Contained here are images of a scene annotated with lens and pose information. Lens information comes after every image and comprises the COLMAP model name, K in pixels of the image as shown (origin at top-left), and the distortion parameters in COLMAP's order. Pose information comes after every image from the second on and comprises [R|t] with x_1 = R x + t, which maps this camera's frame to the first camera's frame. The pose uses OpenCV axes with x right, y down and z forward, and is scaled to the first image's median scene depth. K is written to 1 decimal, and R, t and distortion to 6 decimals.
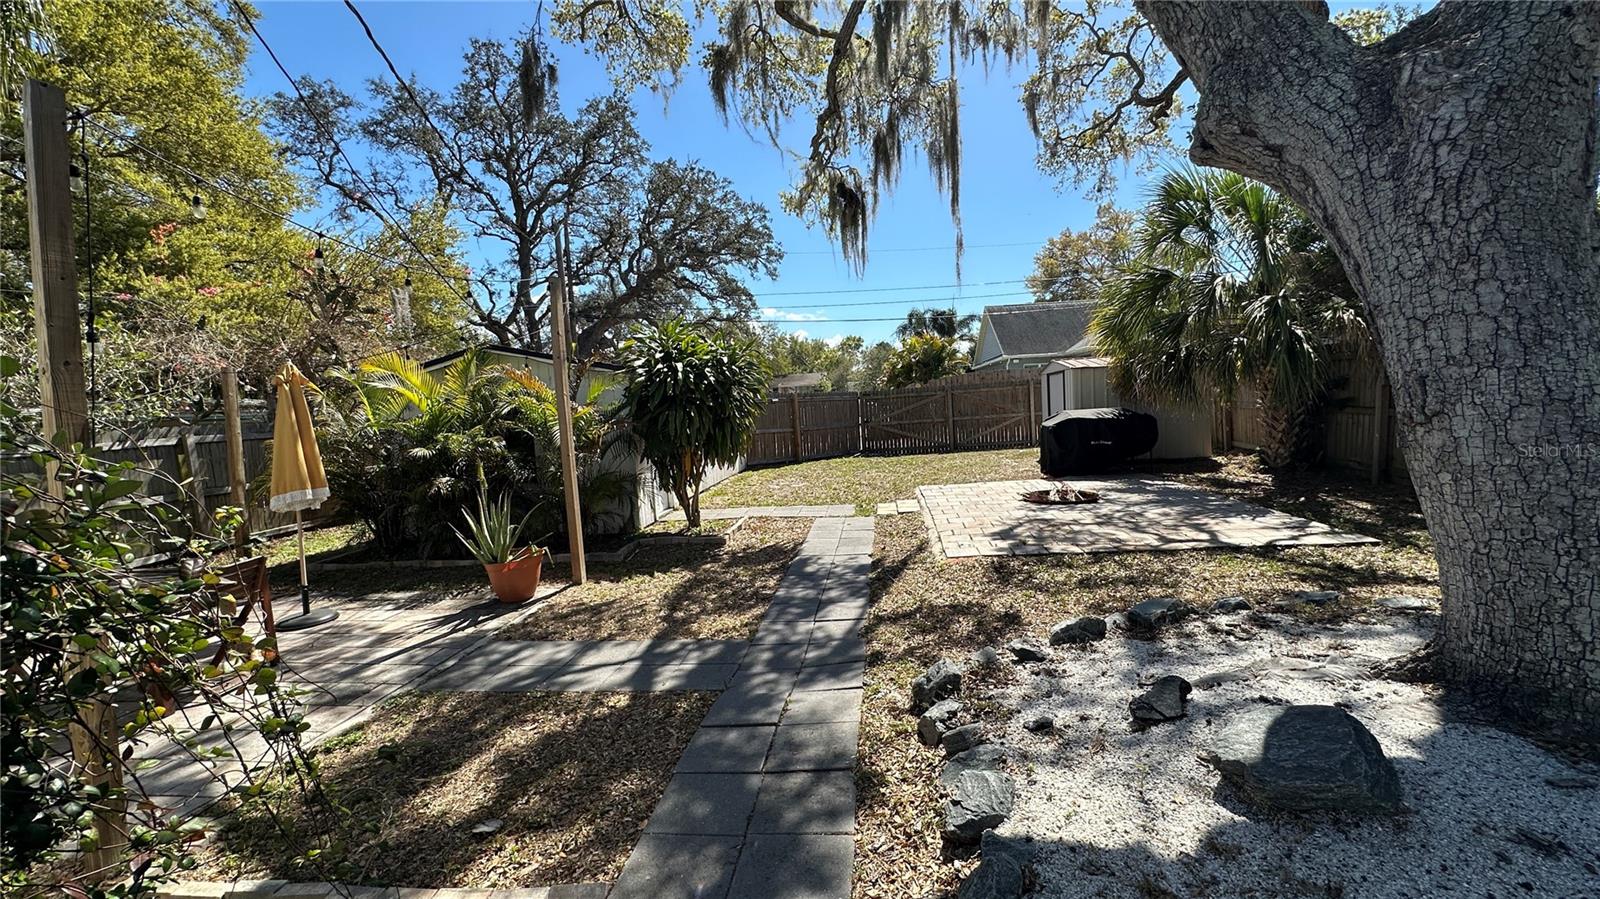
lens RADIAL K [[642.5, 0, 805.5], [0, 642.5, 446.5], [0, 0, 1]] dist [-0.002065, 0.001088]
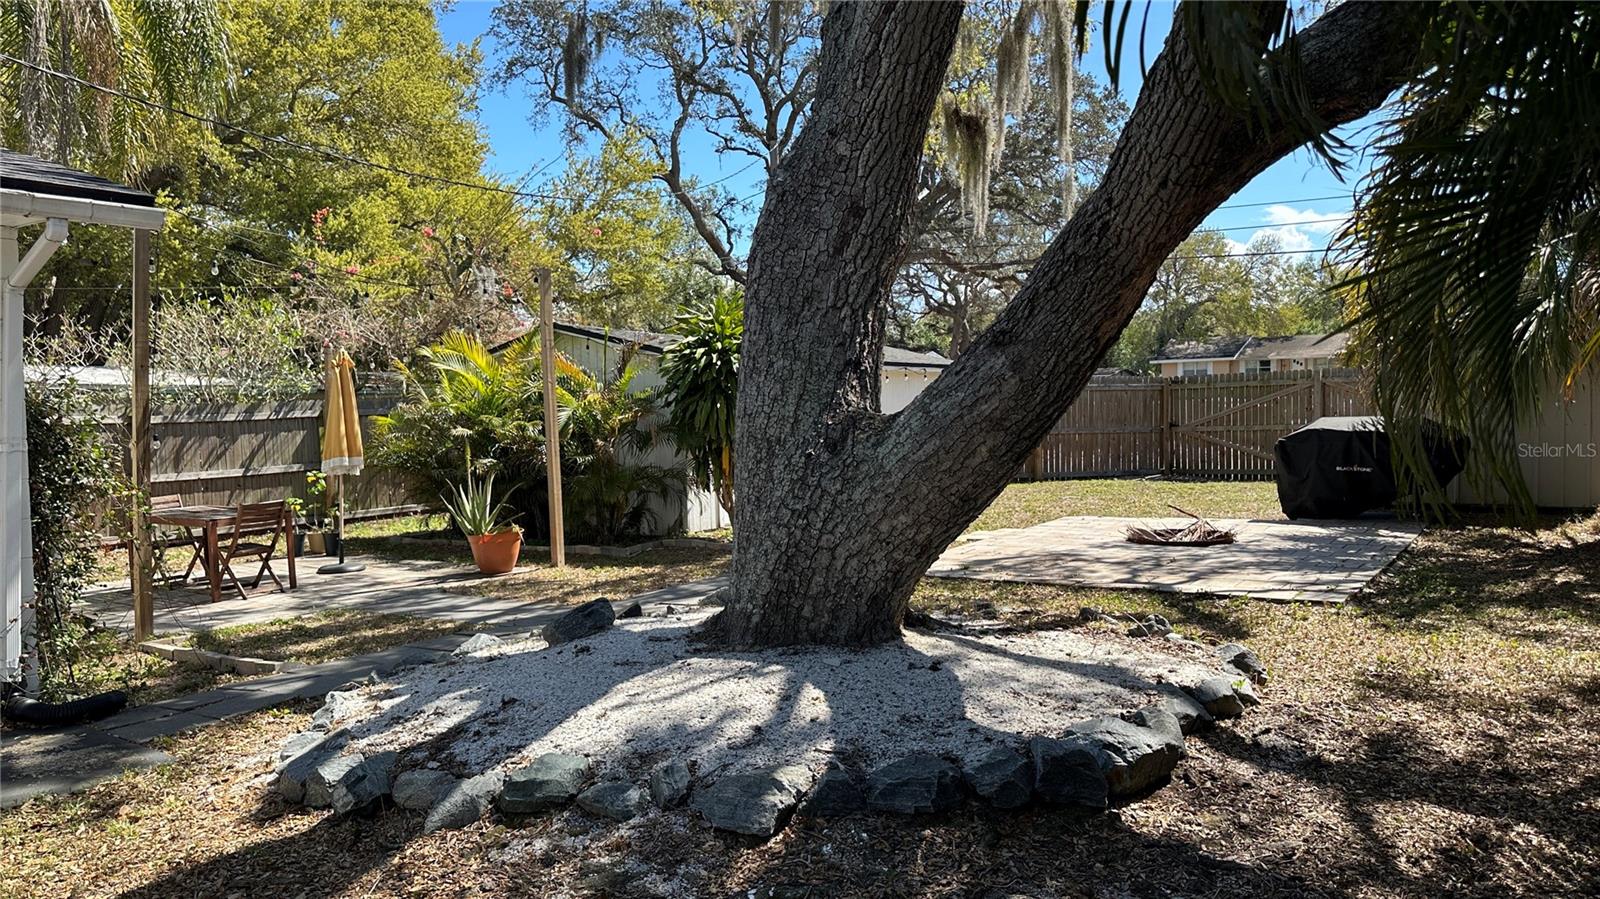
lens RADIAL K [[1112.5, 0, 802.5], [0, 1112.5, 451.1], [0, 0, 1]] dist [0.061016, -0.074173]
pose [[0.891043, 0.052423, -0.450883, 0.721255], [-0.055657, 0.998431, 0.006093, -0.003056], [0.450495, 0.019665, 0.892562, -0.370455]]
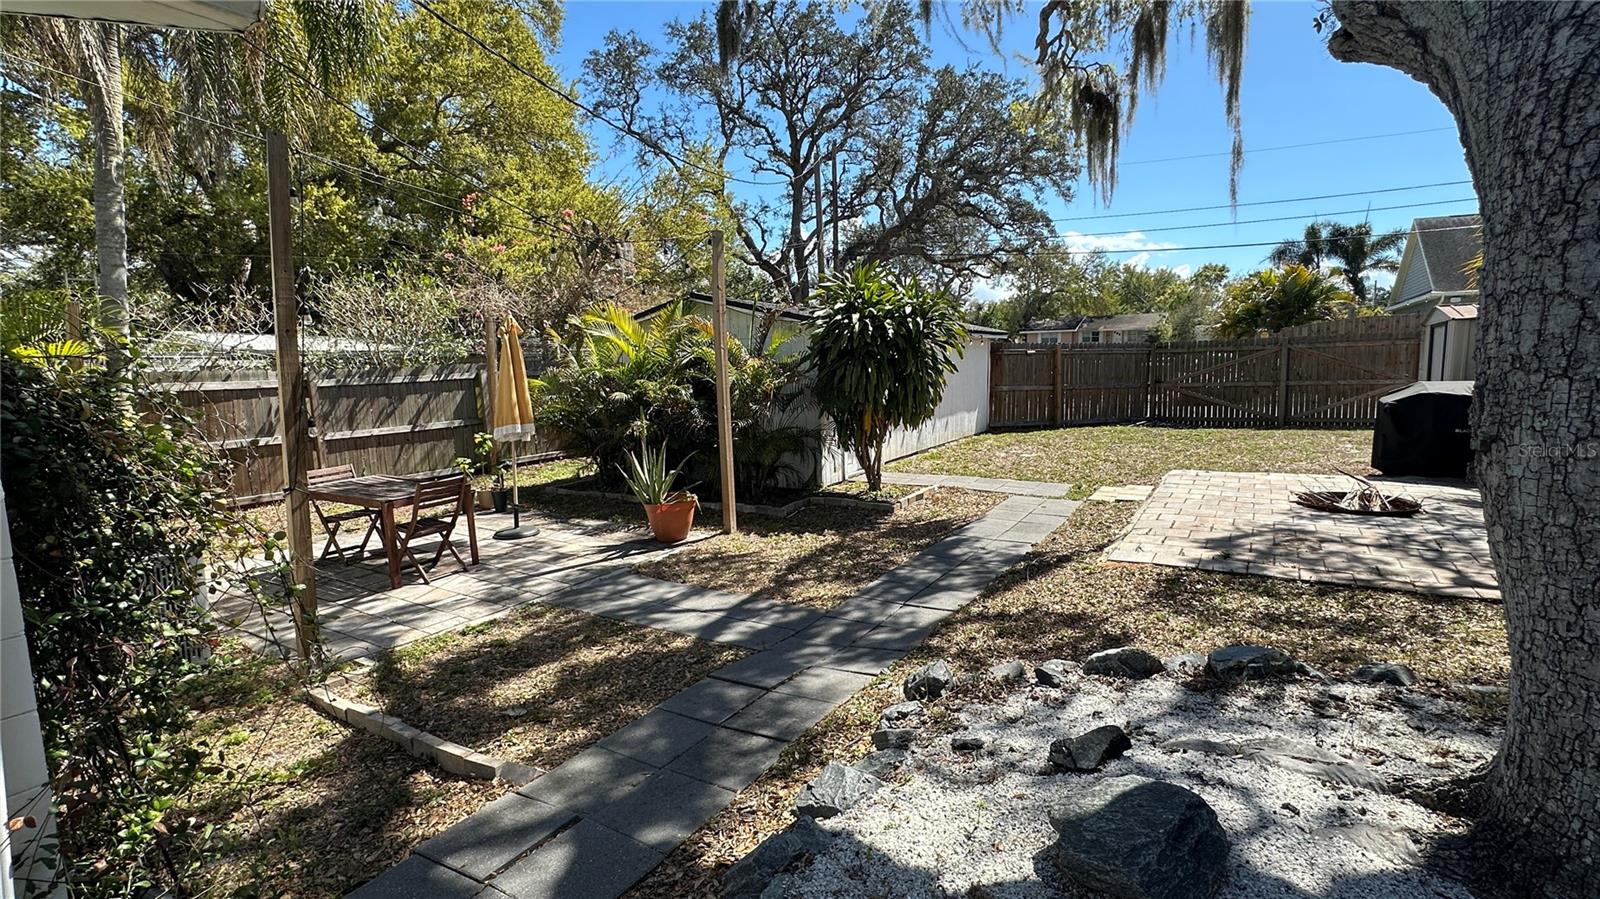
lens RADIAL K [[733.4, 0, 797.7], [0, 733.4, 447.3], [0, 0, 1]] dist [-0.001975, 0.003770]
pose [[0.905186, 0.081425, -0.417144, 0.207280], [-0.052545, 0.995387, 0.080275, -0.021501], [0.421756, -0.050746, 0.905288, -0.007083]]
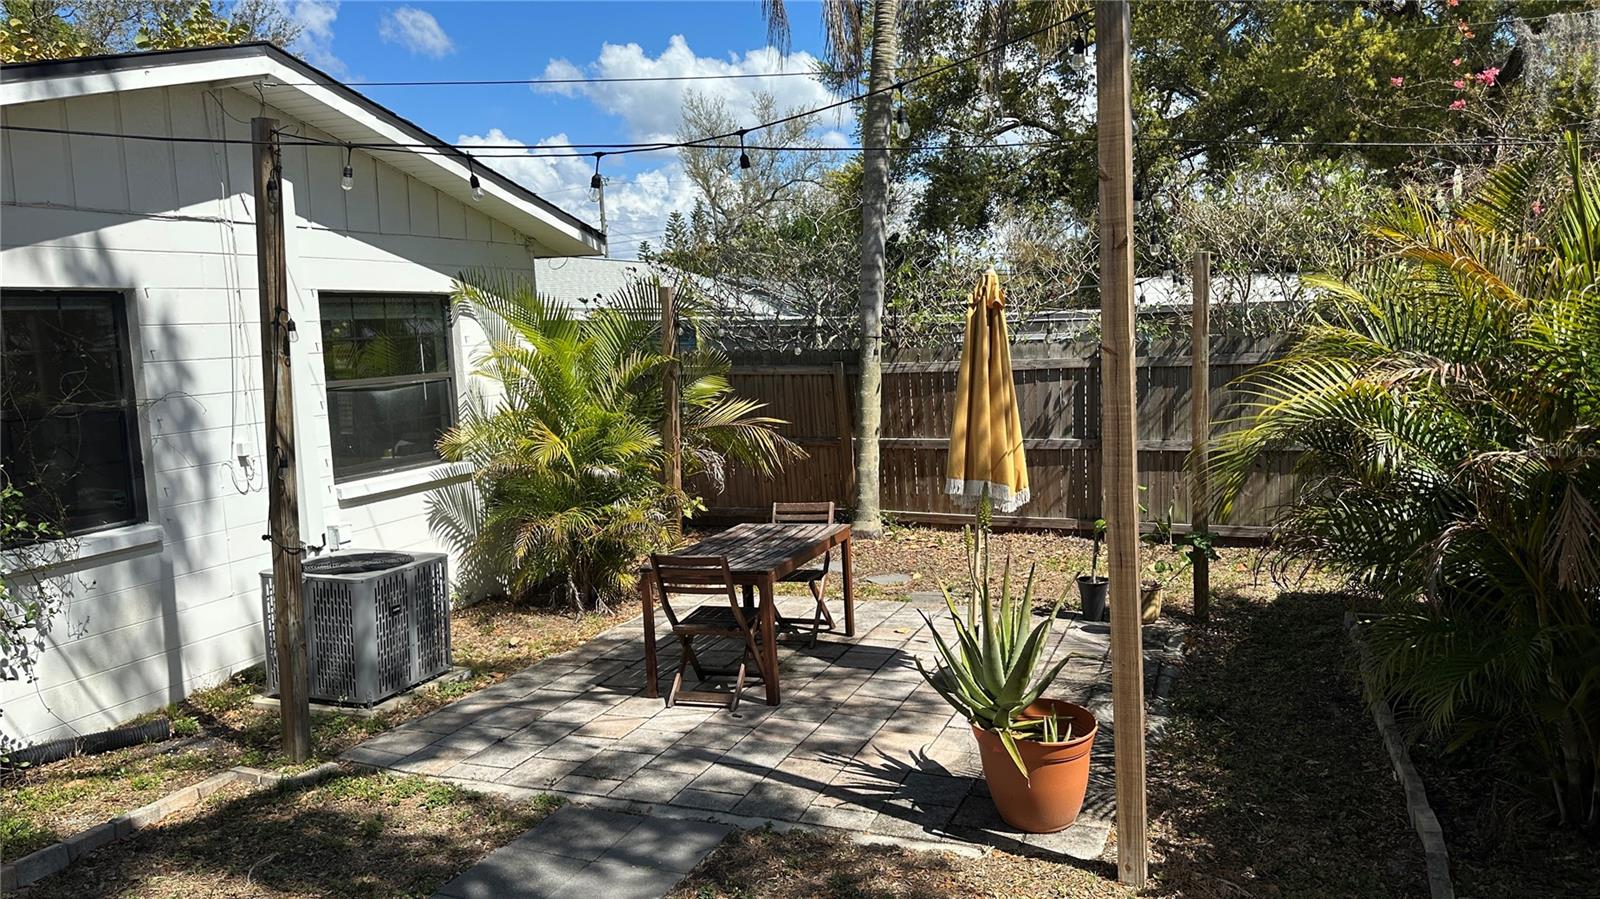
lens RADIAL K [[1112.5, 0, 790.8], [0, 1112.5, 441.2], [0, 0, 1]] dist [0.061016, -0.074173]
pose [[-0.255352, 0.153643, -0.954562, 0.232073], [-0.009259, 0.986859, 0.161318, -0.113574], [0.966804, 0.050032, -0.250574, 0.910675]]
